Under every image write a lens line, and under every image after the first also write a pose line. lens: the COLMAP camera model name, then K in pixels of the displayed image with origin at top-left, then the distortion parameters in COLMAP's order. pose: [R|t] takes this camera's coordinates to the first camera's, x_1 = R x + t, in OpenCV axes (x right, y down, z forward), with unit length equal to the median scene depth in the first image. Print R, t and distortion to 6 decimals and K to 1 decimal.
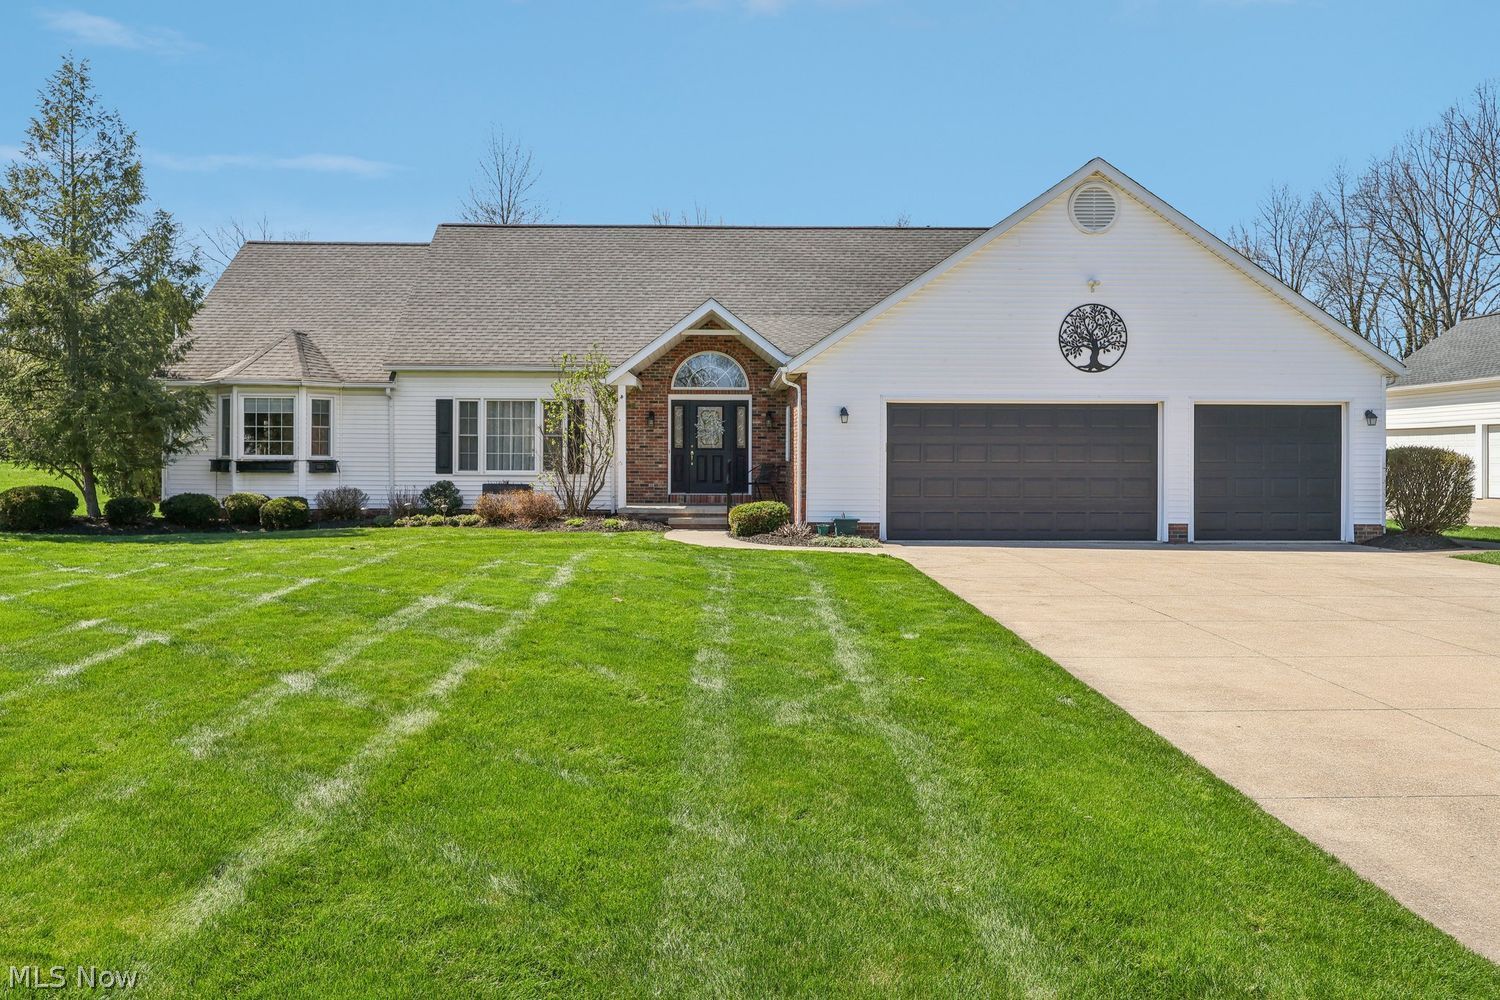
lens RADIAL K [[1255.6, 0, 756.1], [0, 1255.6, 503.5], [0, 0, 1]] dist [0.003620, 0.002445]
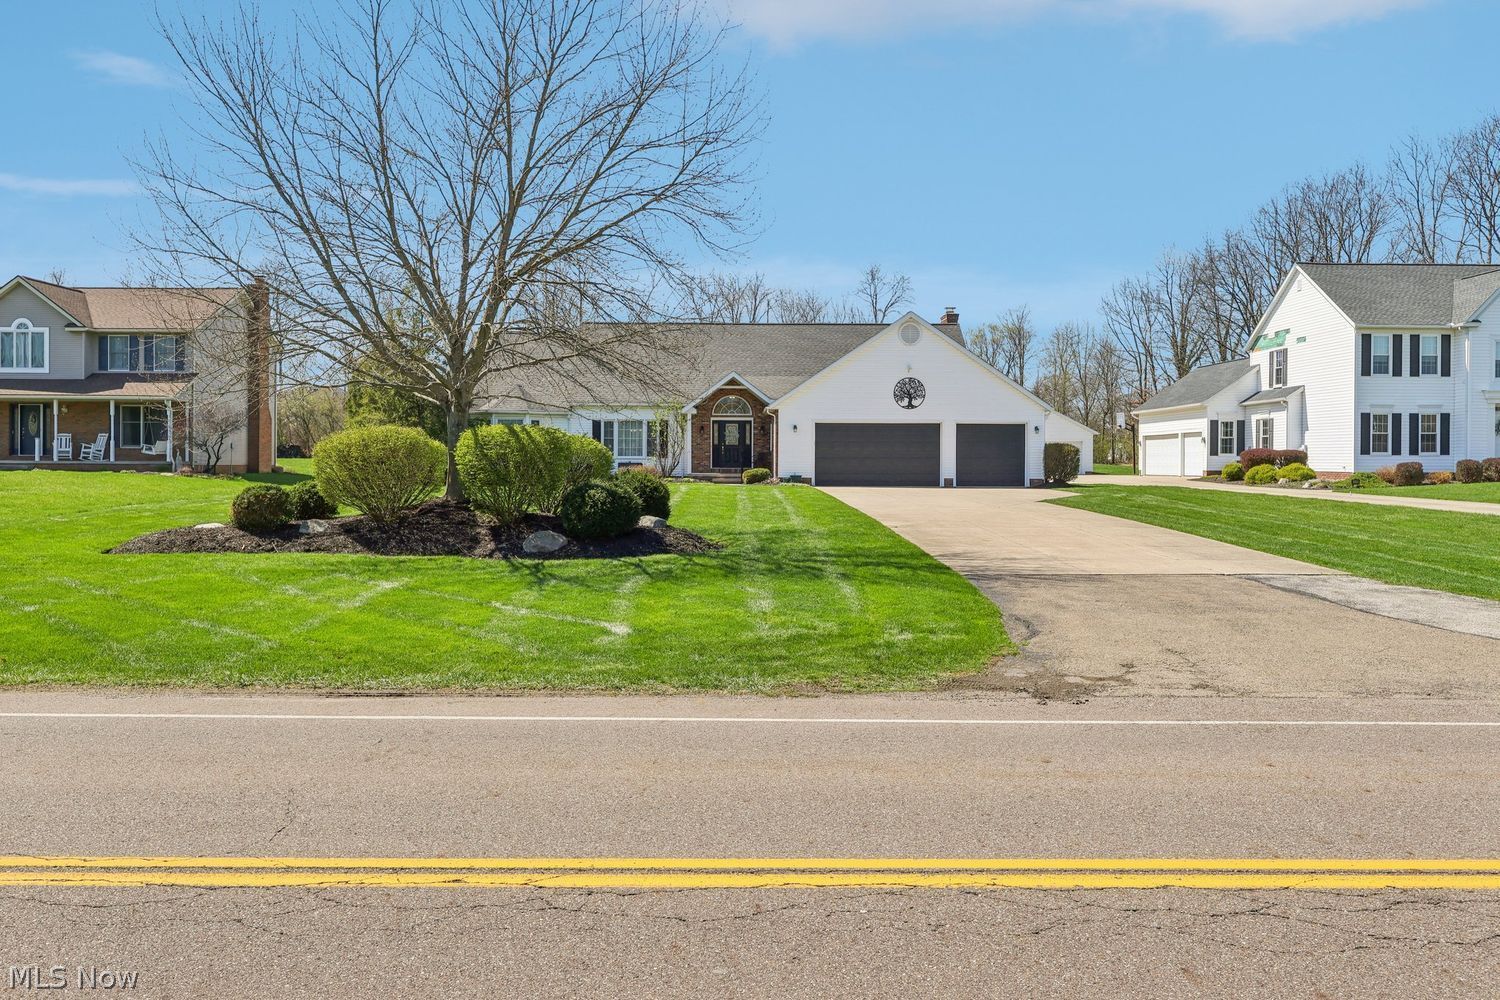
lens RADIAL K [[1255.6, 0, 745.0], [0, 1255.6, 496.8], [0, 0, 1]] dist [0.003620, 0.002445]
pose [[0.999995, -0.000741, 0.003160, -0.023764], [0.000786, 0.999896, -0.014416, 0.073393], [-0.003149, 0.014419, 0.999891, -1.081951]]
